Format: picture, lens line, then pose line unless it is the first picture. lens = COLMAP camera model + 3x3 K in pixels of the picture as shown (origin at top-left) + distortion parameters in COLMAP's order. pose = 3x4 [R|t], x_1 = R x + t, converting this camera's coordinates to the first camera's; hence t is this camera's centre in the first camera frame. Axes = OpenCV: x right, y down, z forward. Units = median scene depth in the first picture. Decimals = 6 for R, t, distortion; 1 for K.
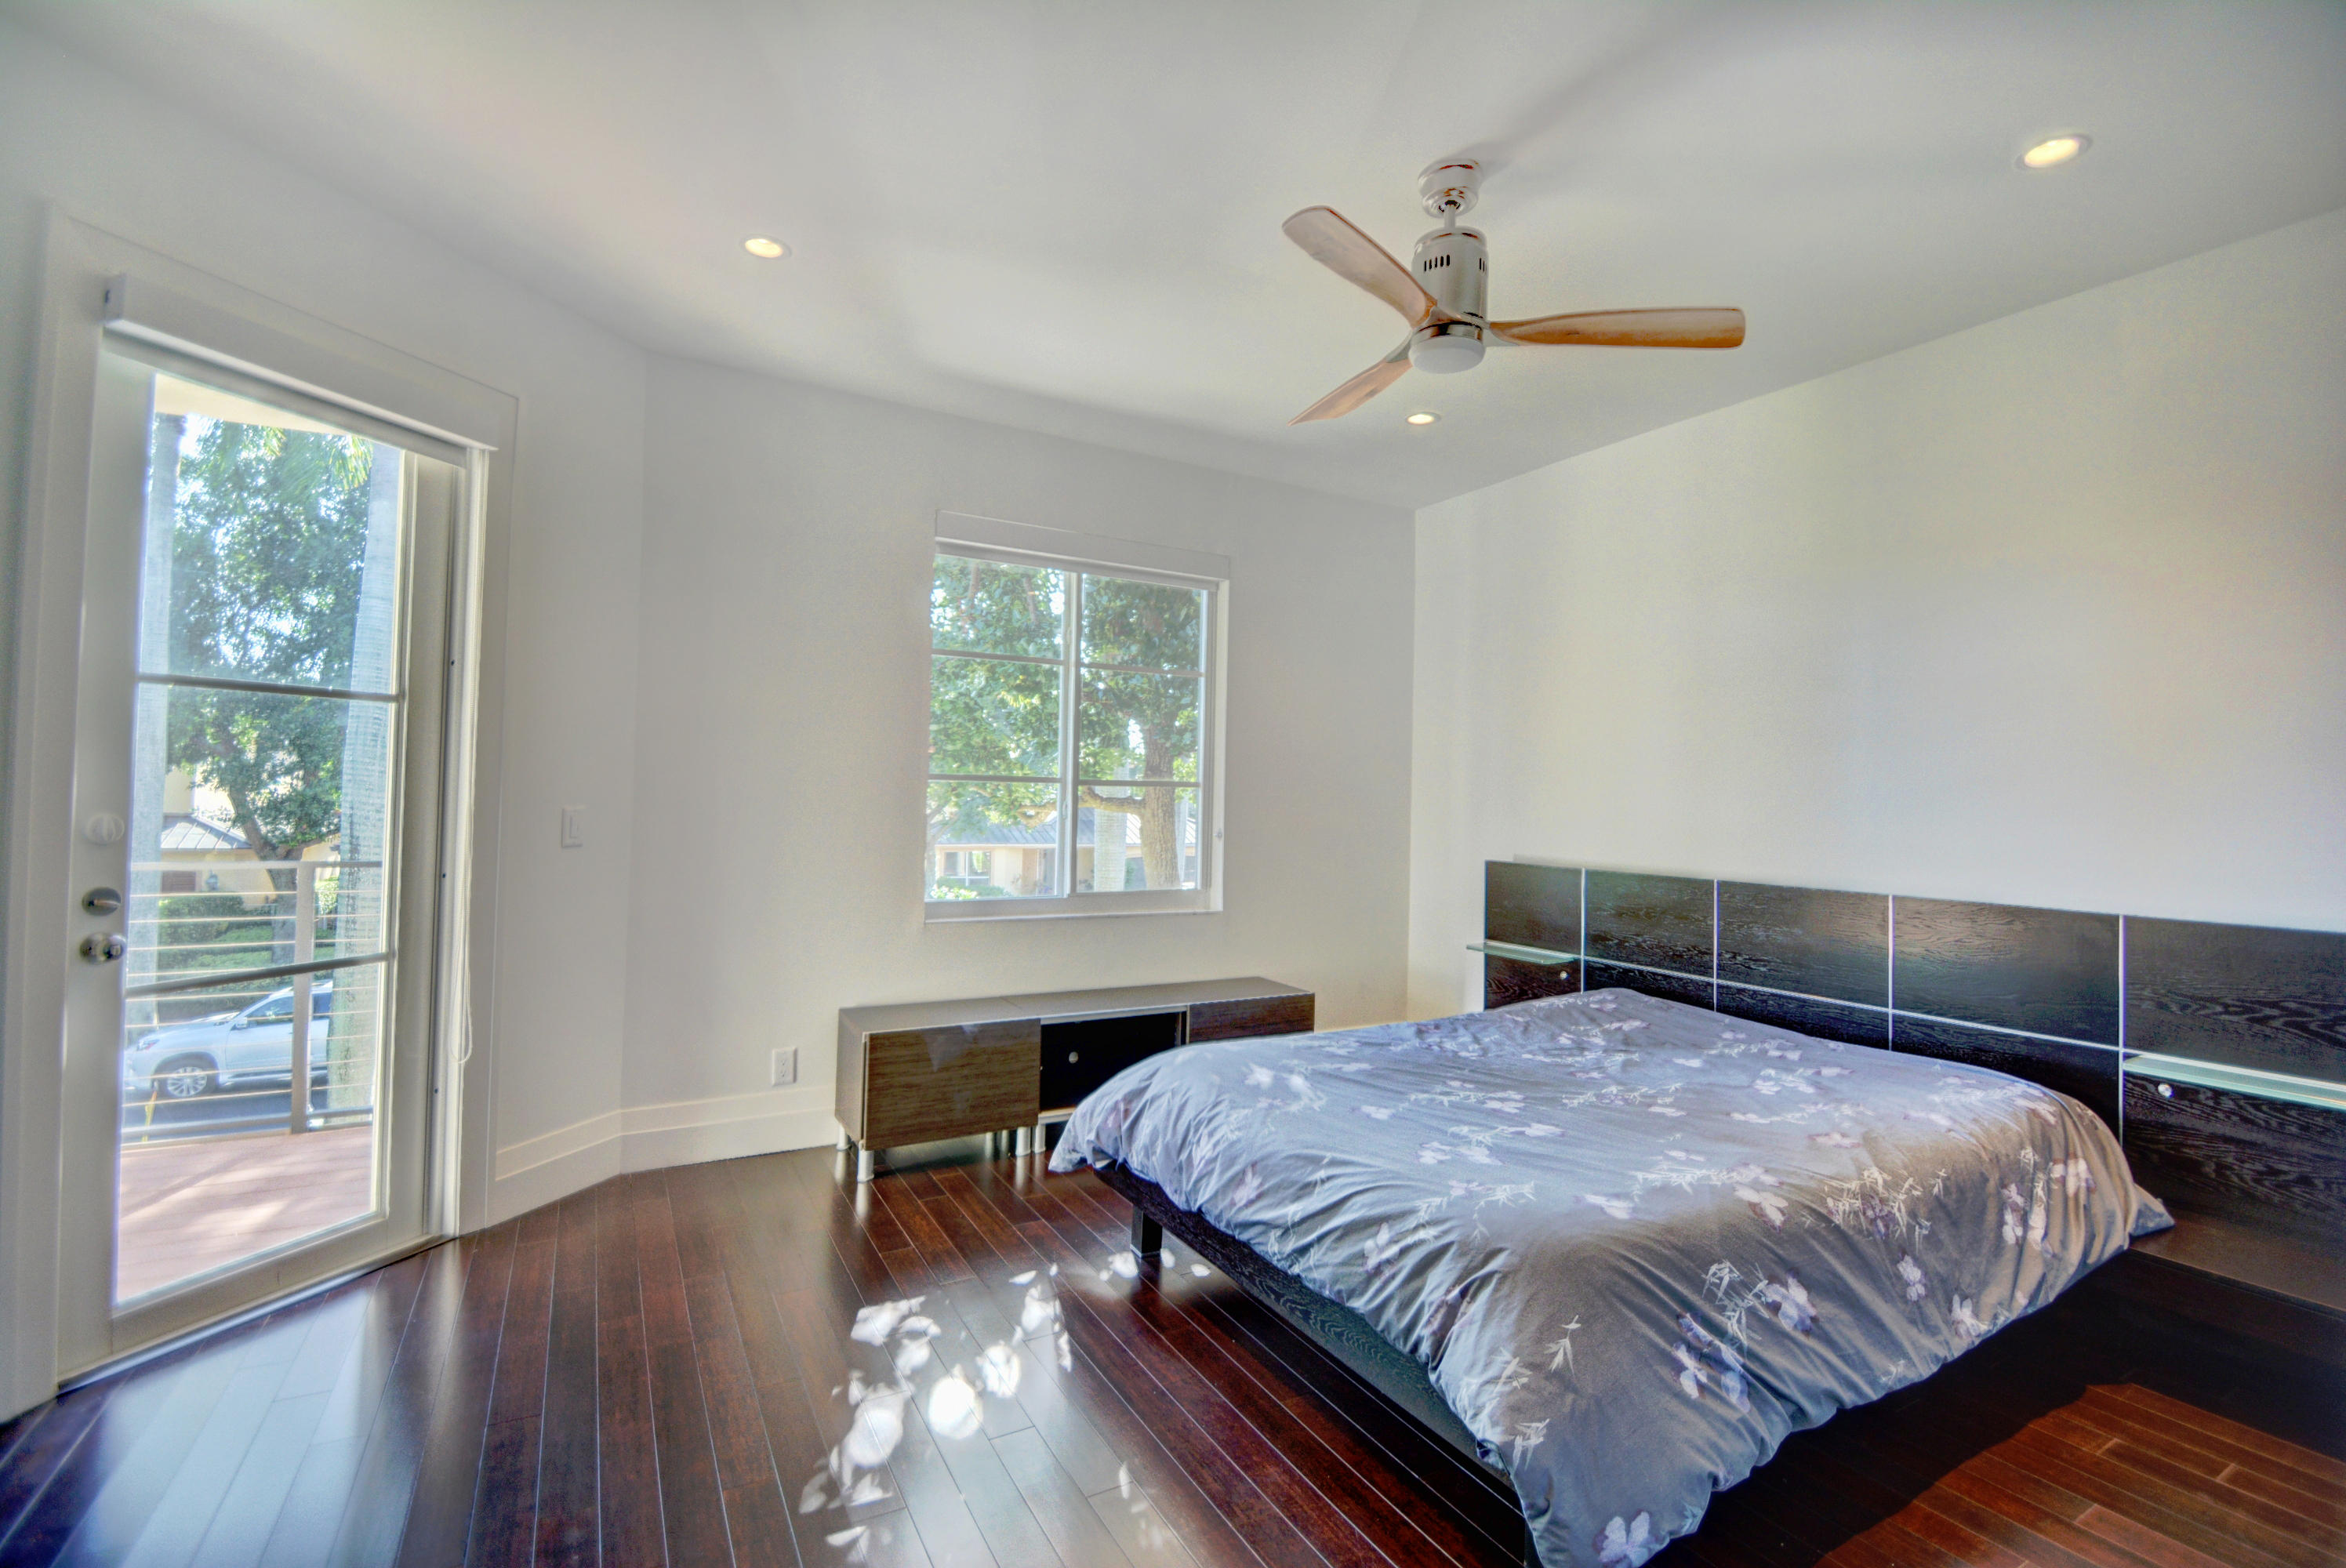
lens RADIAL K [[1037.7, 0, 1188.9], [0, 1037.7, 774.0], [0, 0, 1]] dist [0.011510, -0.015156]
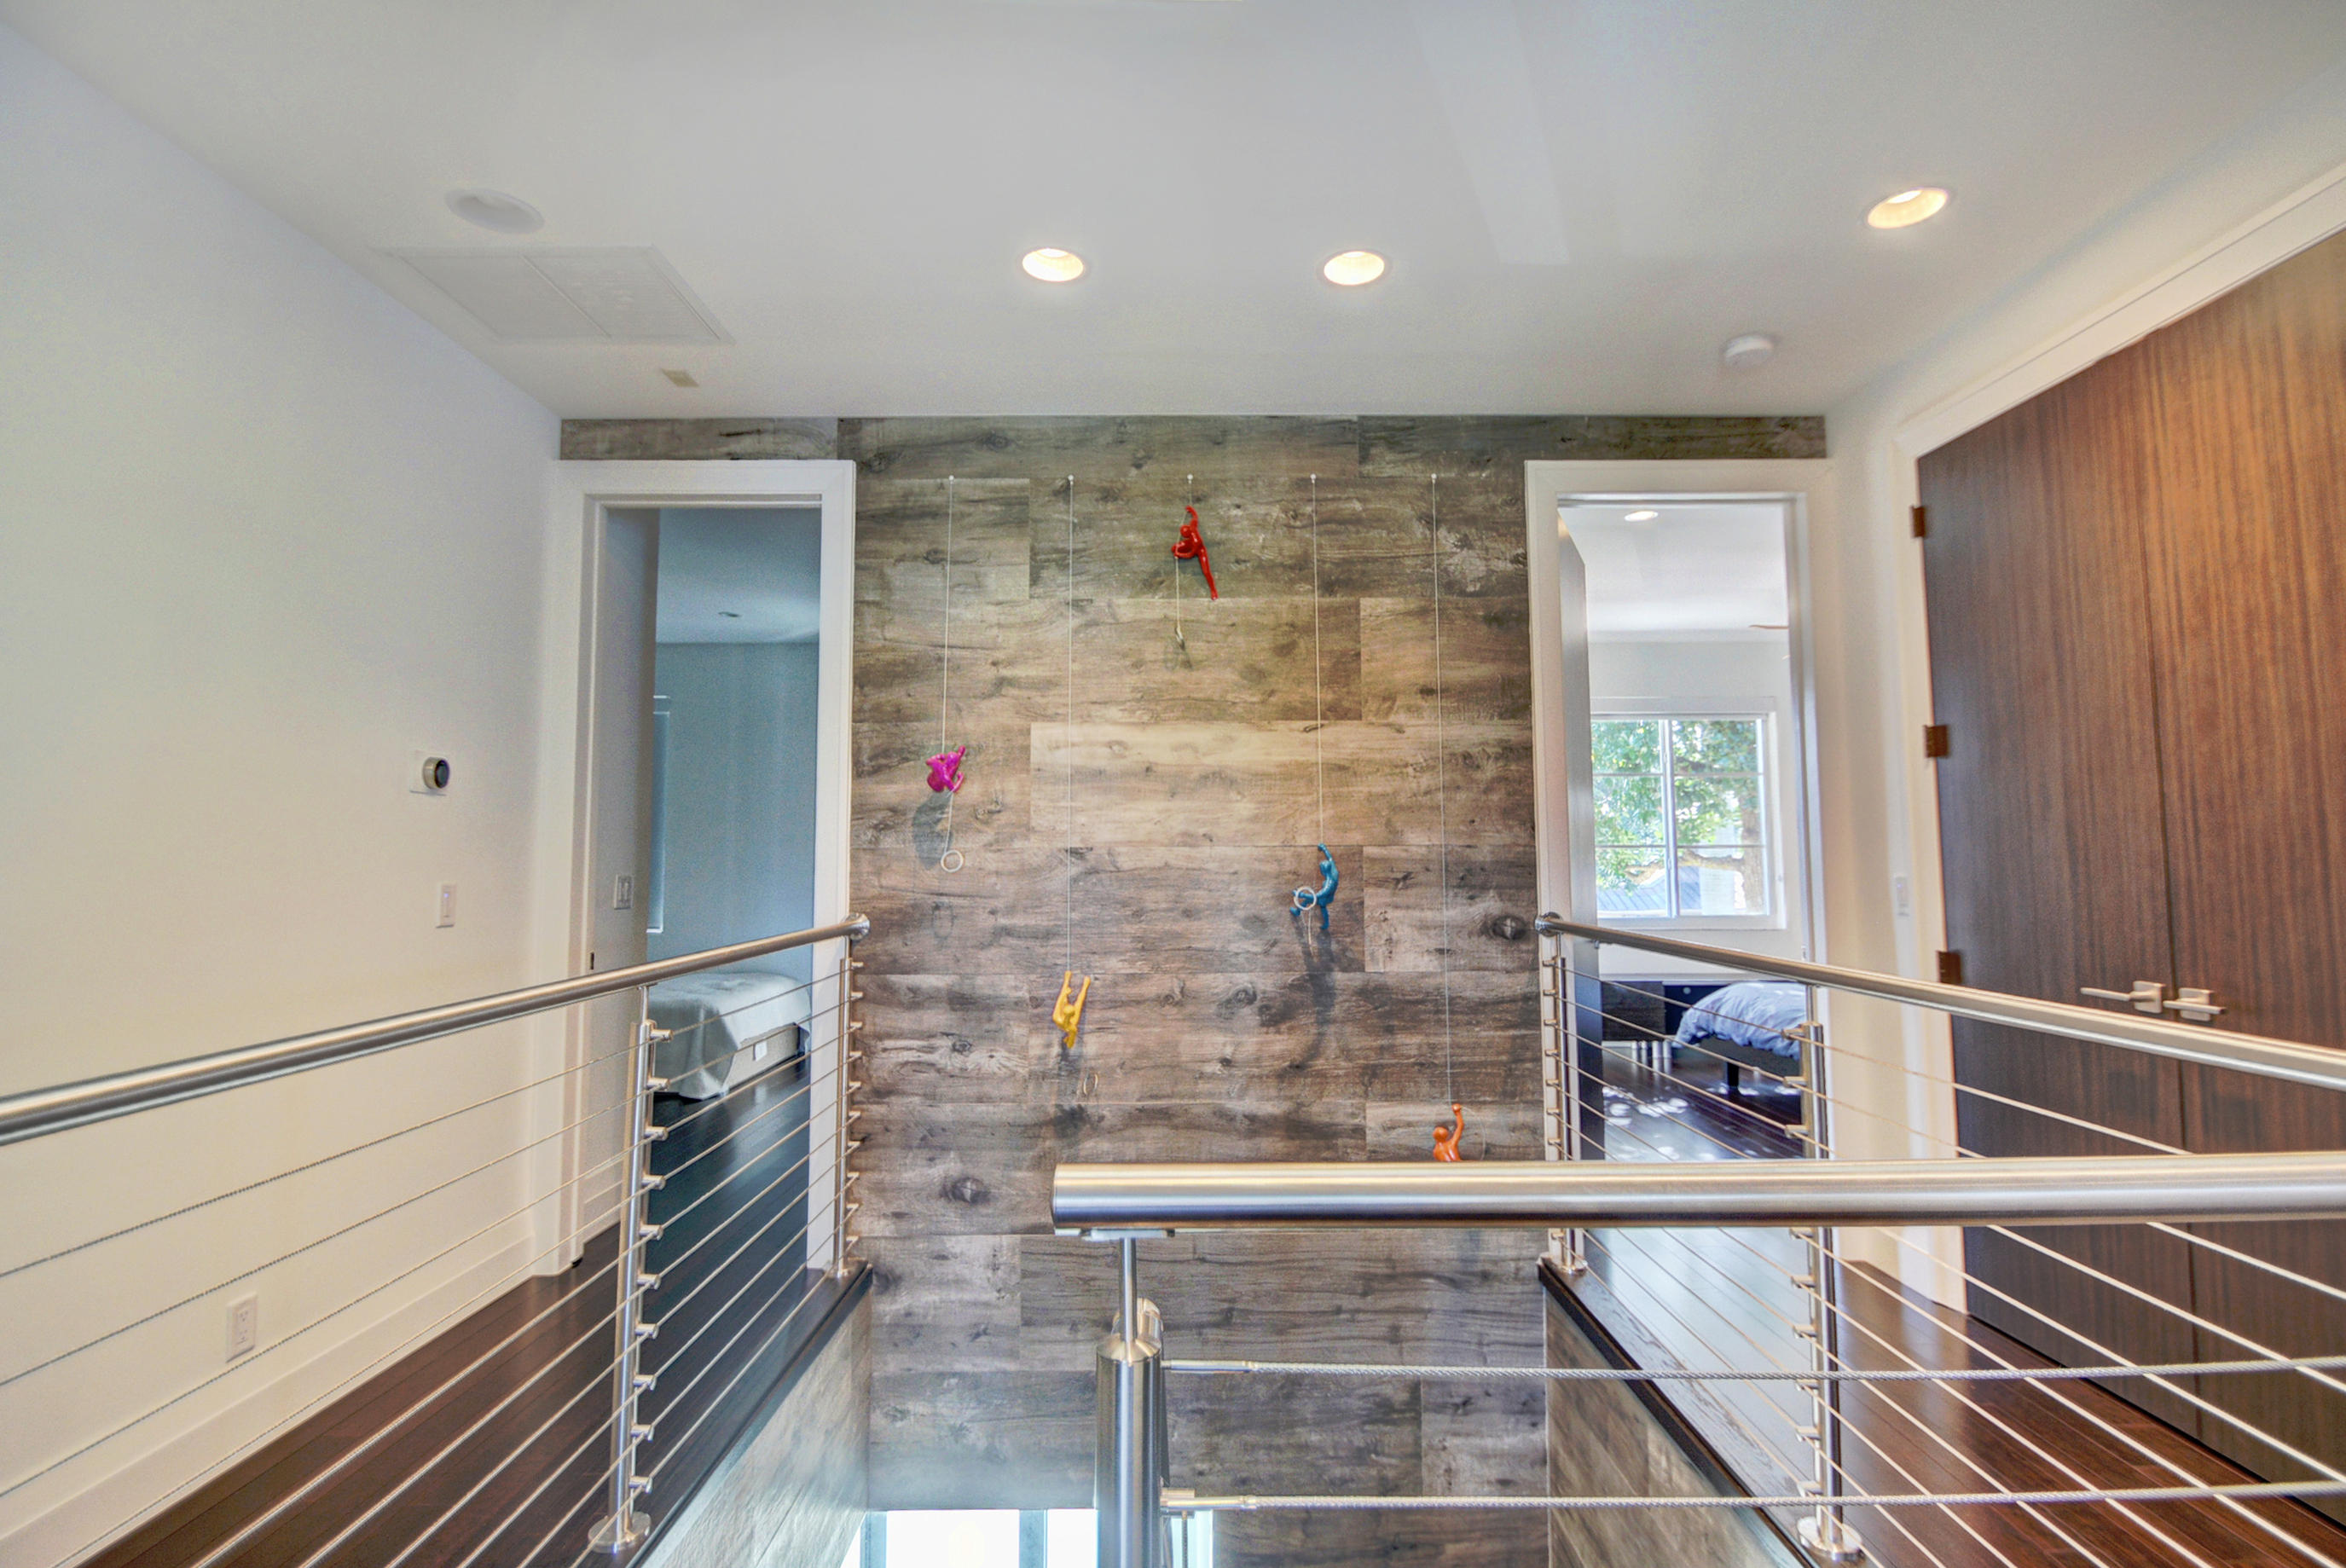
lens RADIAL K [[1037.7, 0, 1188.9], [0, 1037.7, 774.0], [0, 0, 1]] dist [0.011510, -0.015156]
pose [[0.853279, -0.065624, -0.517309, 0.042689], [0.032517, 0.996815, -0.072817, -0.005390], [0.520440, 0.045312, 0.852695, -0.372757]]
